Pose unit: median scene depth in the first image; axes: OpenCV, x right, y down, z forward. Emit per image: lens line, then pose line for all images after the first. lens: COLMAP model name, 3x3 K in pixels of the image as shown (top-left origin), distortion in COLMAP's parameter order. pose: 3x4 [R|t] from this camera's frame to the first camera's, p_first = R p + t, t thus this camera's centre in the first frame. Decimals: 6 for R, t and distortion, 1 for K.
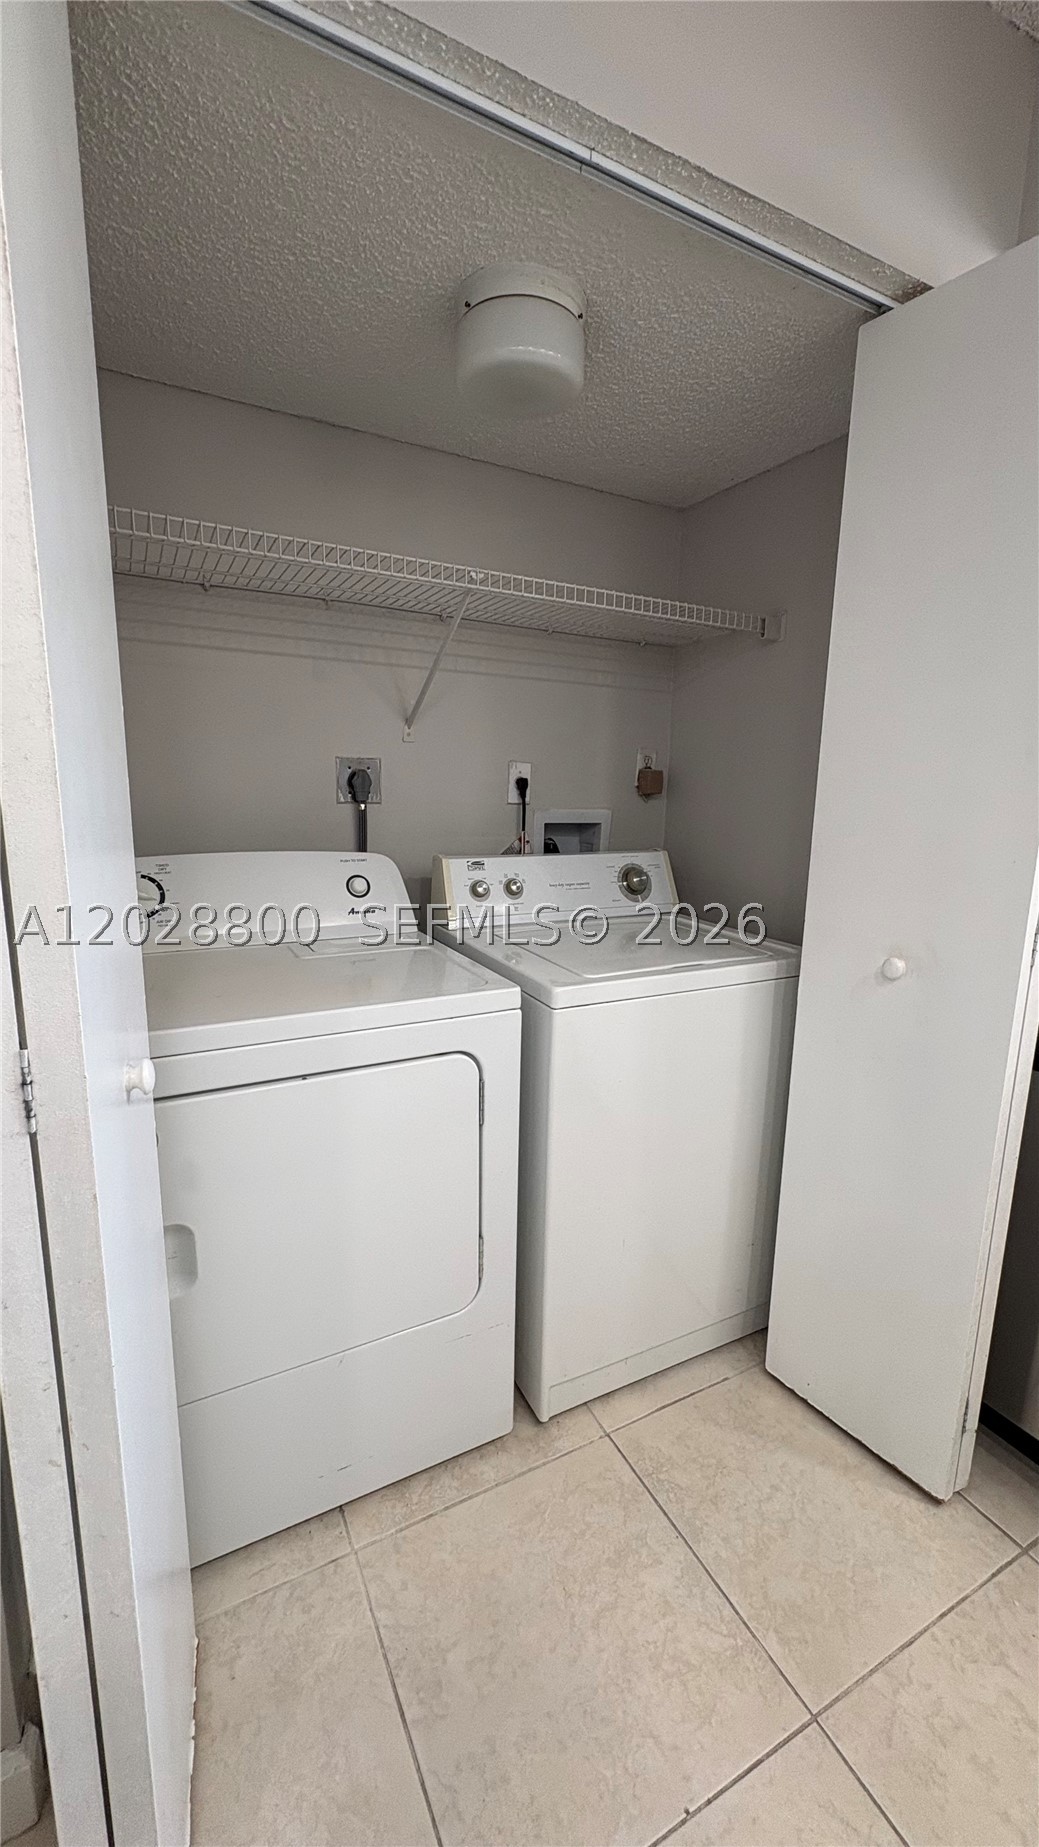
lens RADIAL K [[753.0, 0, 520.7], [0, 753.0, 919.7], [0, 0, 1]] dist [0.000052, -0.000632]
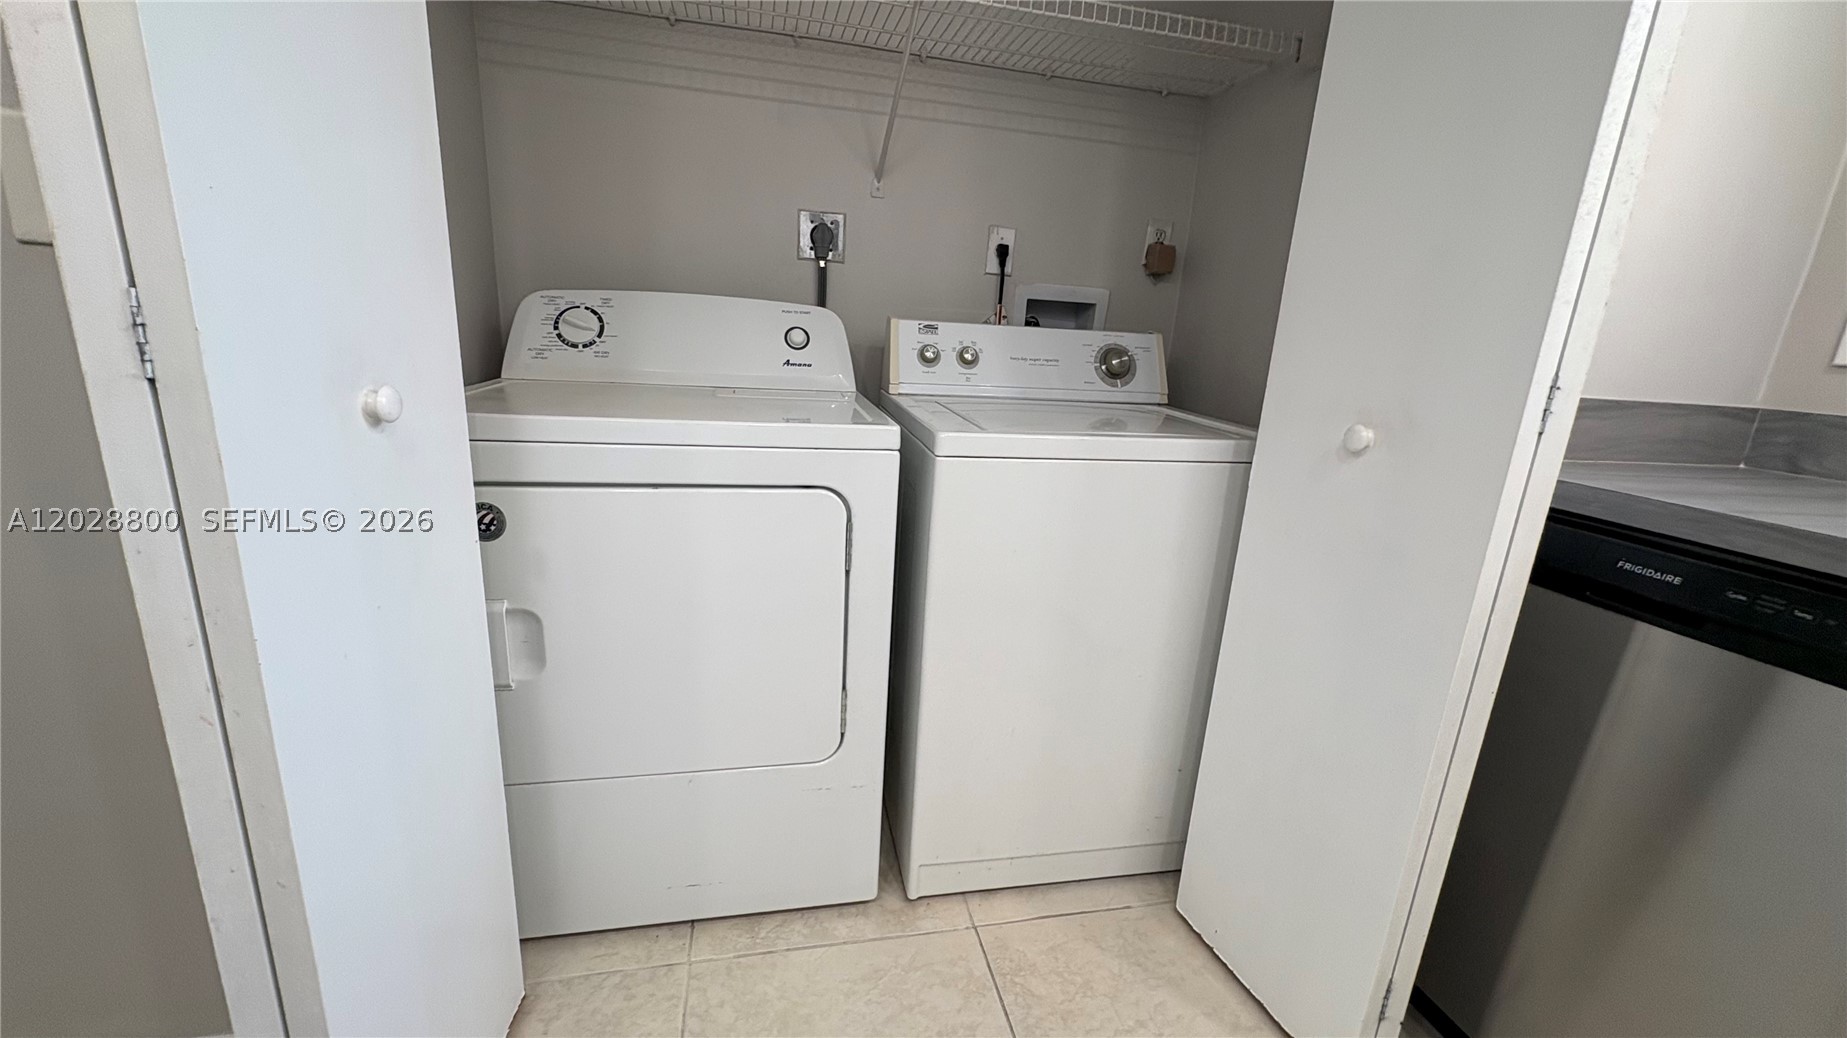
lens RADIAL K [[751.4, 0, 916.9], [0, 751.4, 518.6], [0, 0, 1]] dist [0.001428, 0.000340]
pose [[0.963034, 0.103706, -0.248616, 0.219306], [-0.086931, 0.993191, 0.077560, 0.108841], [0.254966, -0.053080, 0.965492, 0.100808]]
